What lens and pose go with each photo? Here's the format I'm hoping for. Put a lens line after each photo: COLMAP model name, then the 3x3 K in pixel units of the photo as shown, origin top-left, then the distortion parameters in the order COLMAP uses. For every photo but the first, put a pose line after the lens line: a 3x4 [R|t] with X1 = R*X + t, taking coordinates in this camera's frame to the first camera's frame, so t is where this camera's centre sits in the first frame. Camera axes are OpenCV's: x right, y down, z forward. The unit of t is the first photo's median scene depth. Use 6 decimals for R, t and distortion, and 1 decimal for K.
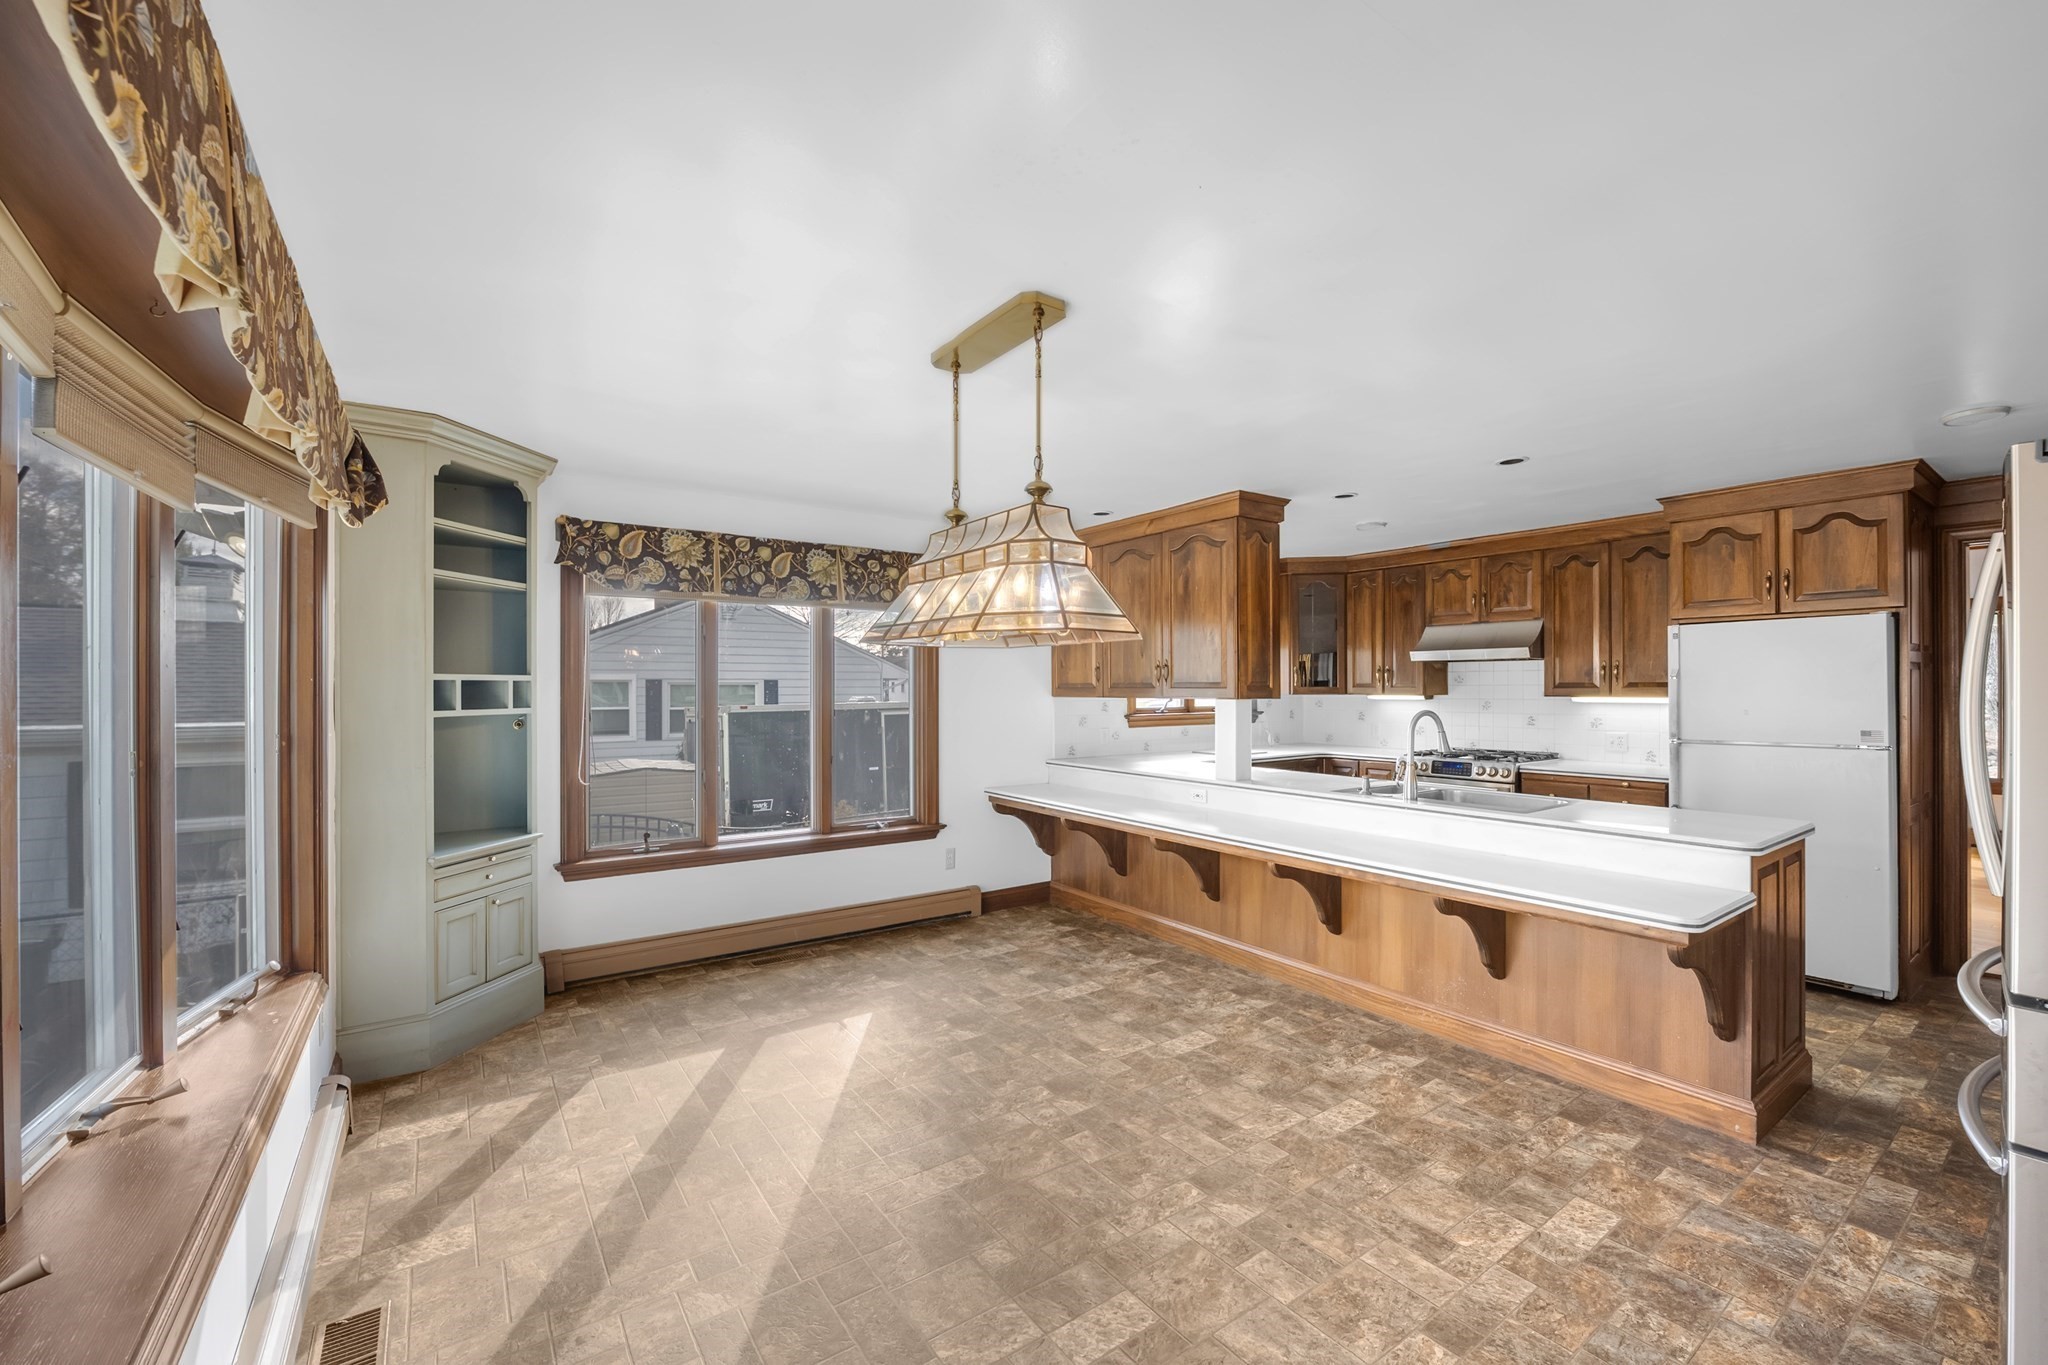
lens RADIAL K [[828.6, 0, 1027.3], [0, 828.6, 689.2], [0, 0, 1]] dist [-0.013137, 0.001603]
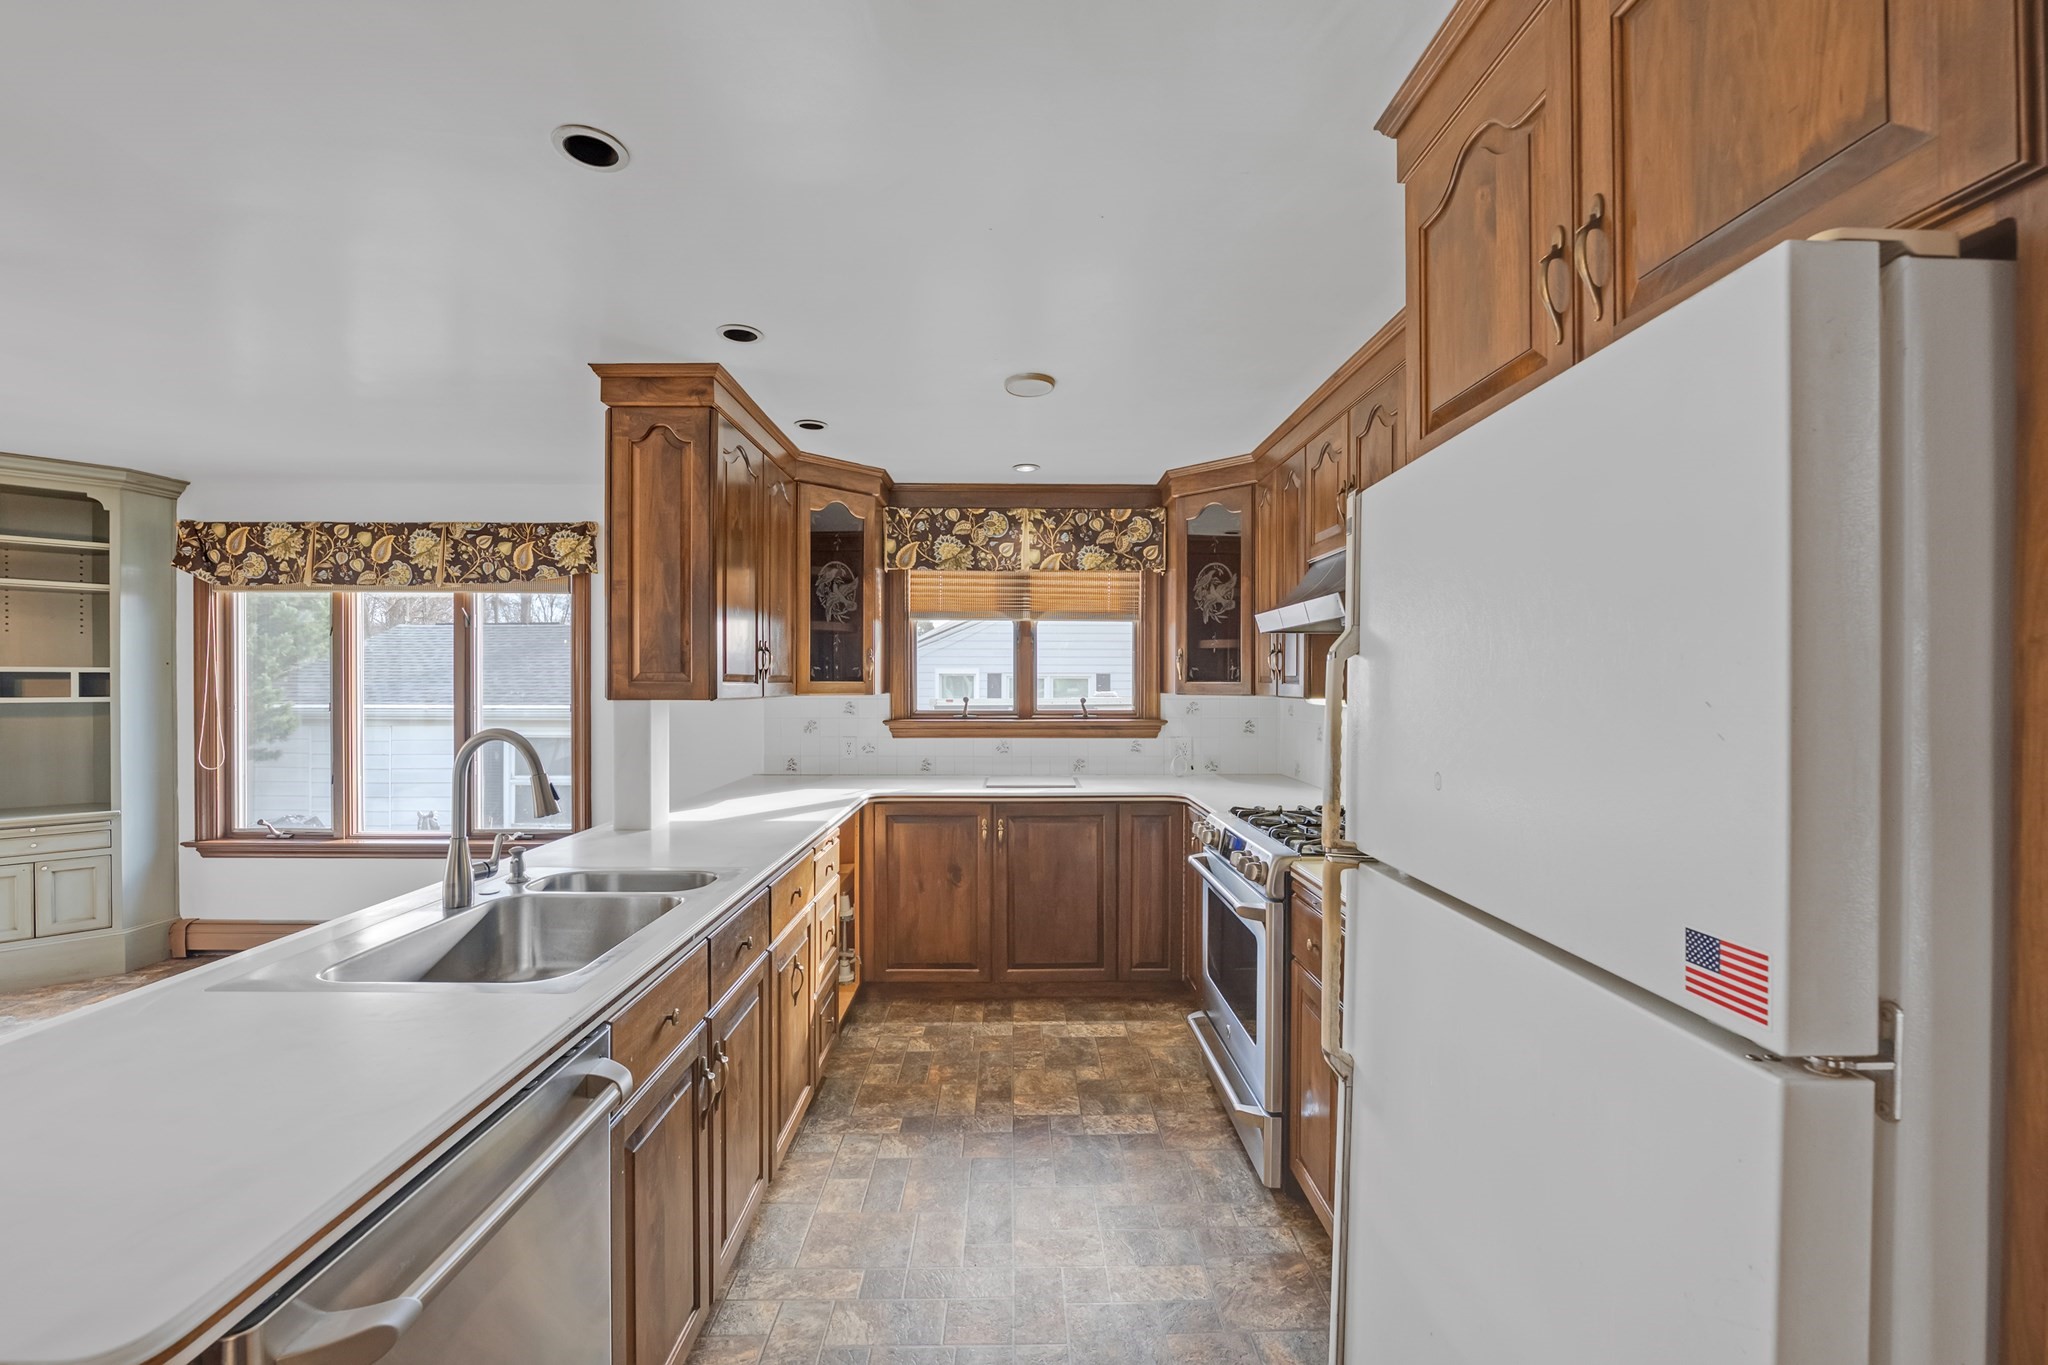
lens RADIAL K [[828.6, 0, 1025.6], [0, 828.6, 687.5], [0, 0, 1]] dist [-0.013137, 0.001603]
pose [[0.825949, 0.008625, -0.563680, 0.885775], [-0.005546, 0.999959, 0.007175, -0.003930], [0.563718, -0.002801, 0.825962, 0.677106]]
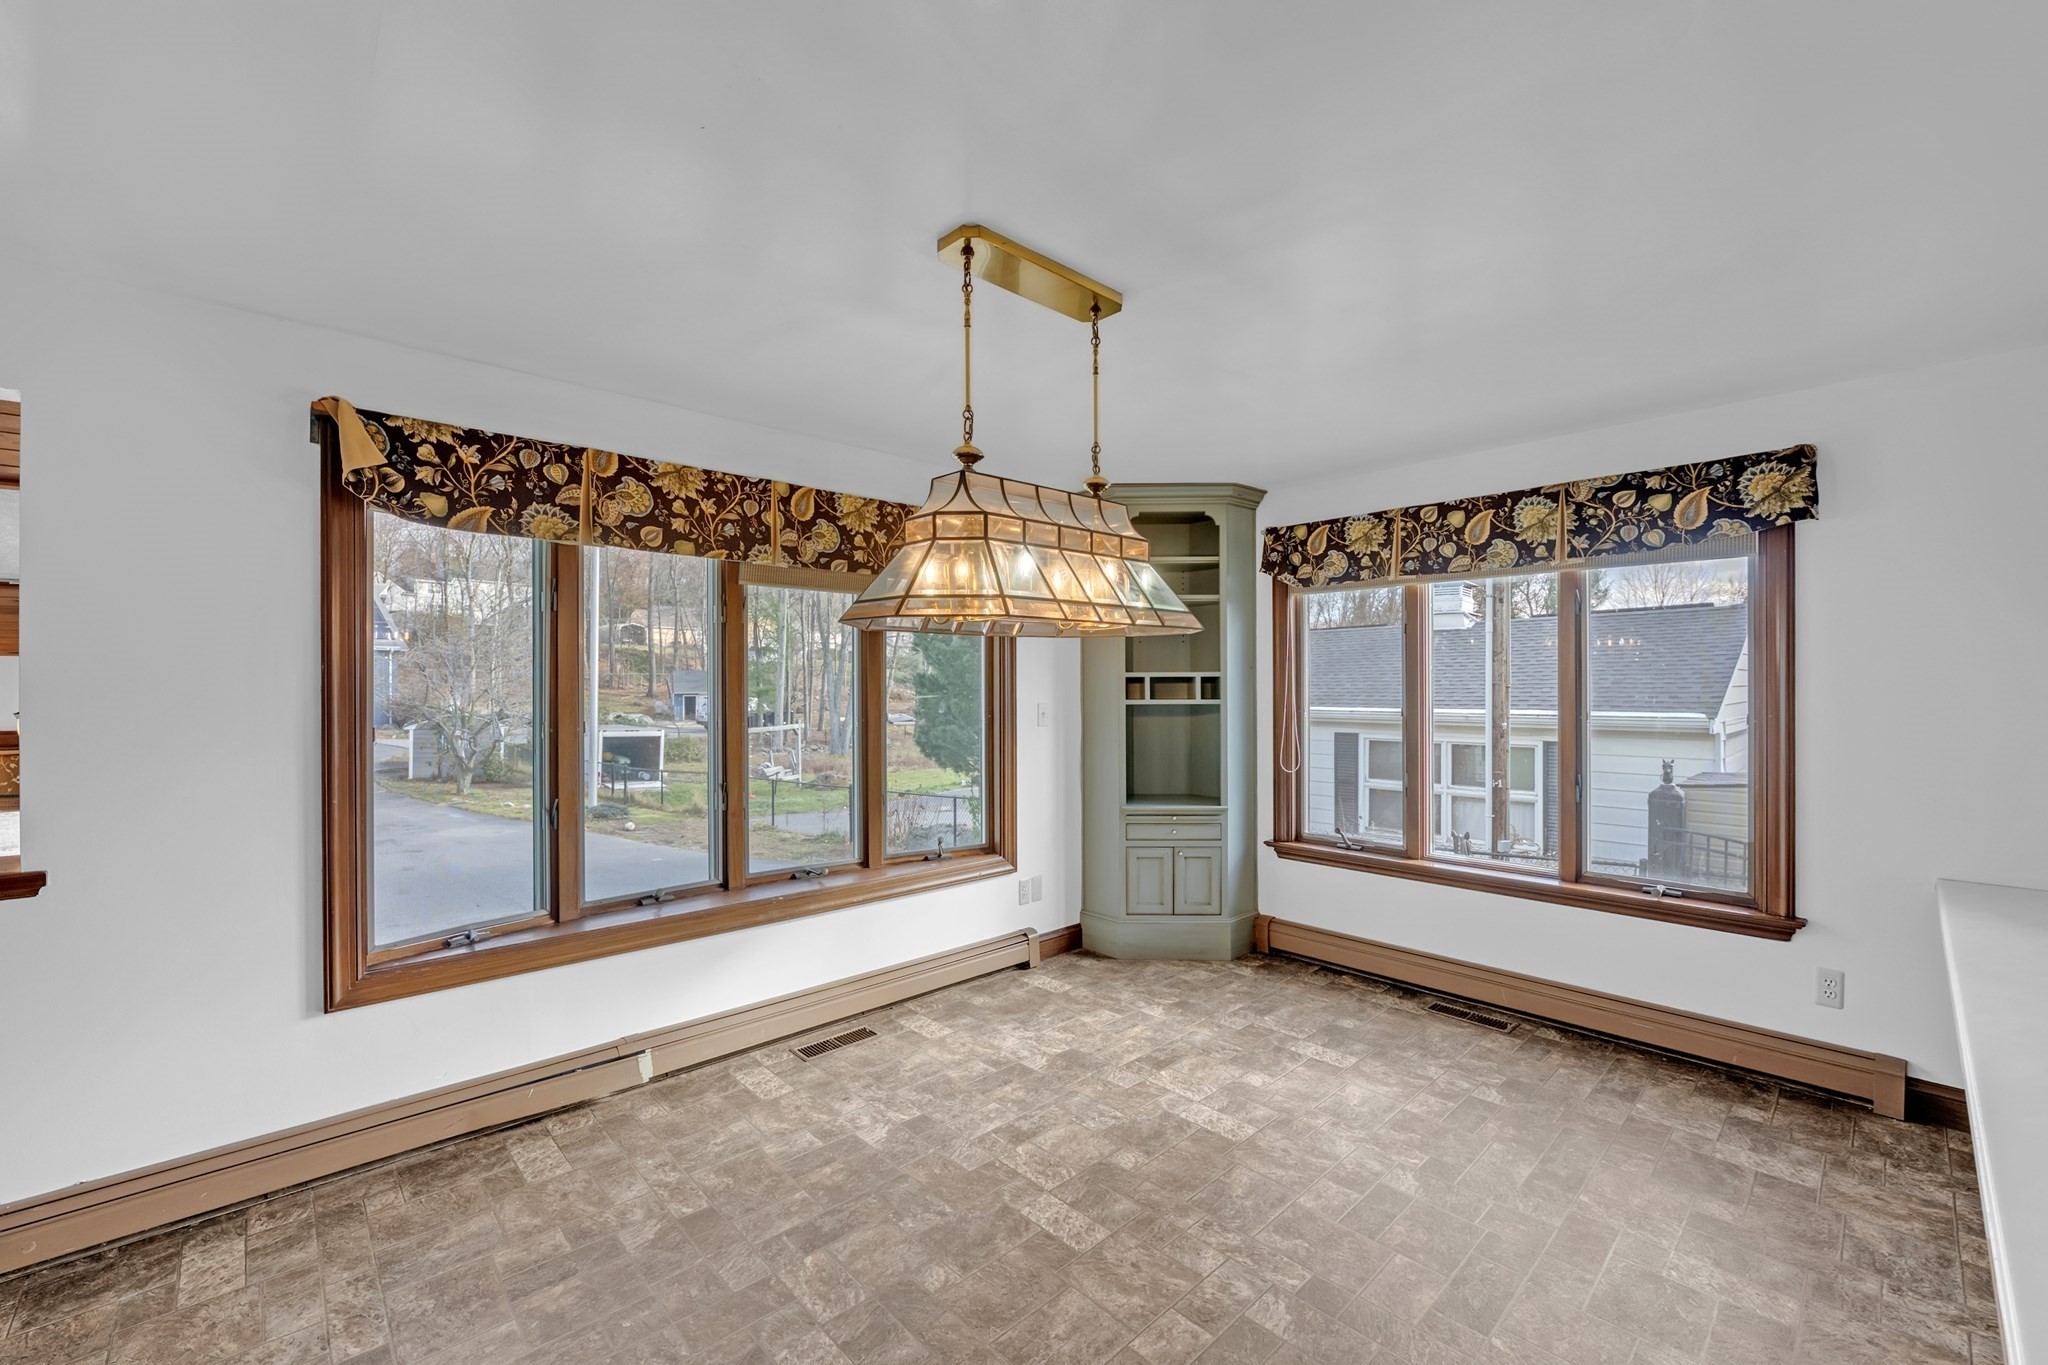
lens RADIAL K [[828.6, 0, 1025.0], [0, 828.6, 683.0], [0, 0, 1]] dist [-0.013137, 0.001603]
pose [[0.137373, 0.000230, -0.990519, 0.460900], [0.003538, 0.999993, 0.000723, -0.002296], [0.990513, -0.003604, 0.137372, 0.480444]]
